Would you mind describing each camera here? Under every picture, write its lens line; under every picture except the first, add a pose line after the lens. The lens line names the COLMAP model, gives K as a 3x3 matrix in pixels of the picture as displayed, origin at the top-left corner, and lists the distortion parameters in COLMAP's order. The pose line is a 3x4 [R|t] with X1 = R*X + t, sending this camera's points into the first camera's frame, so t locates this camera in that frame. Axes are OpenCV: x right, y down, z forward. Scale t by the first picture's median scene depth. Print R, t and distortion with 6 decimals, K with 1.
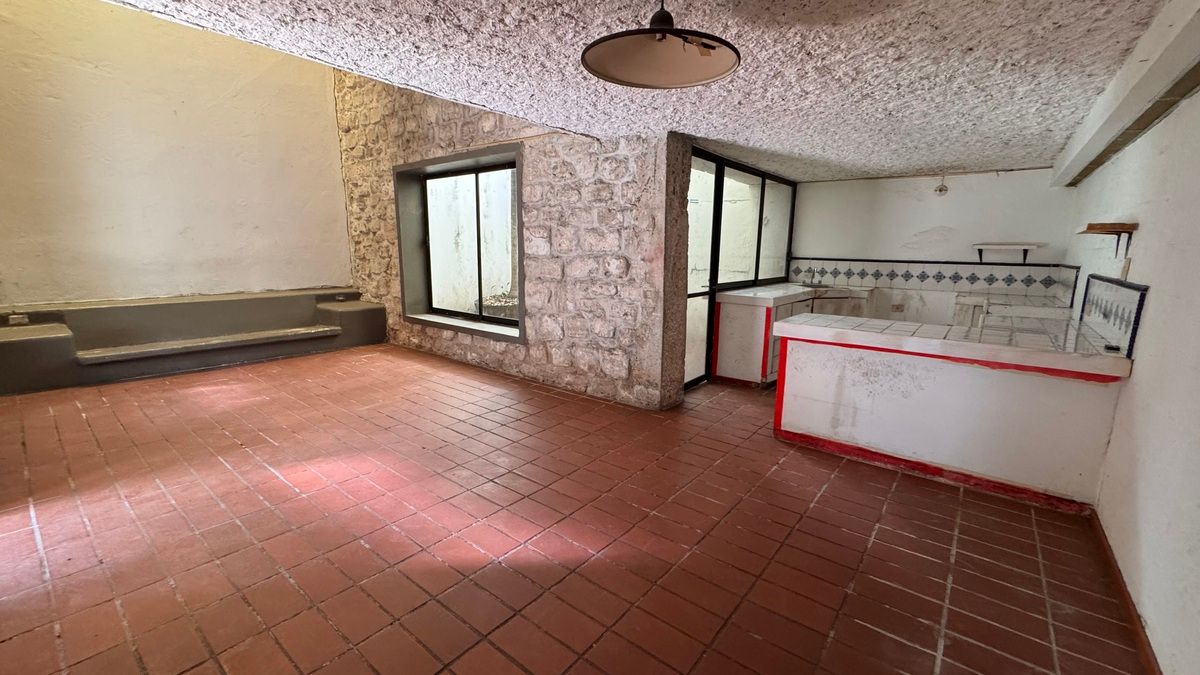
lens RADIAL K [[482.9, 0, 596.6], [0, 482.9, 339.7], [0, 0, 1]] dist [-0.003435, 0.000170]
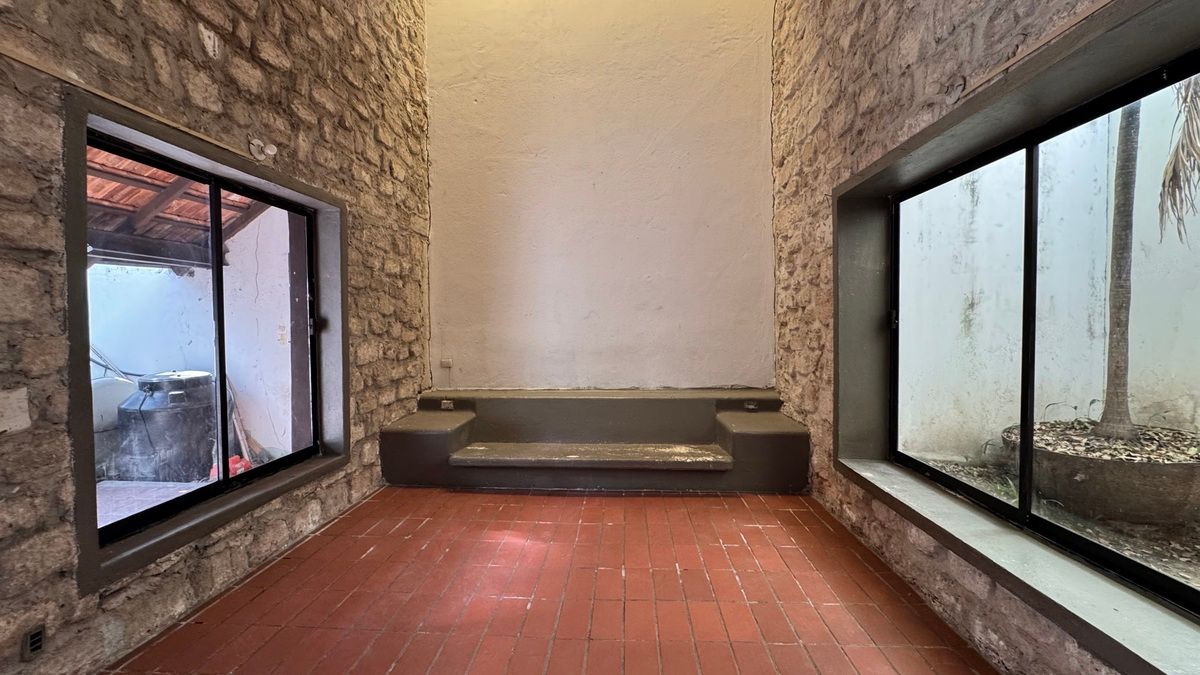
lens RADIAL K [[482.9, 0, 601.8], [0, 482.9, 335.8], [0, 0, 1]] dist [-0.003435, 0.000170]
pose [[0.591637, 0.002598, -0.806200, -0.127988], [-0.135401, 0.986111, -0.096188, -0.100672], [0.794753, 0.166069, 0.583771, 0.479077]]
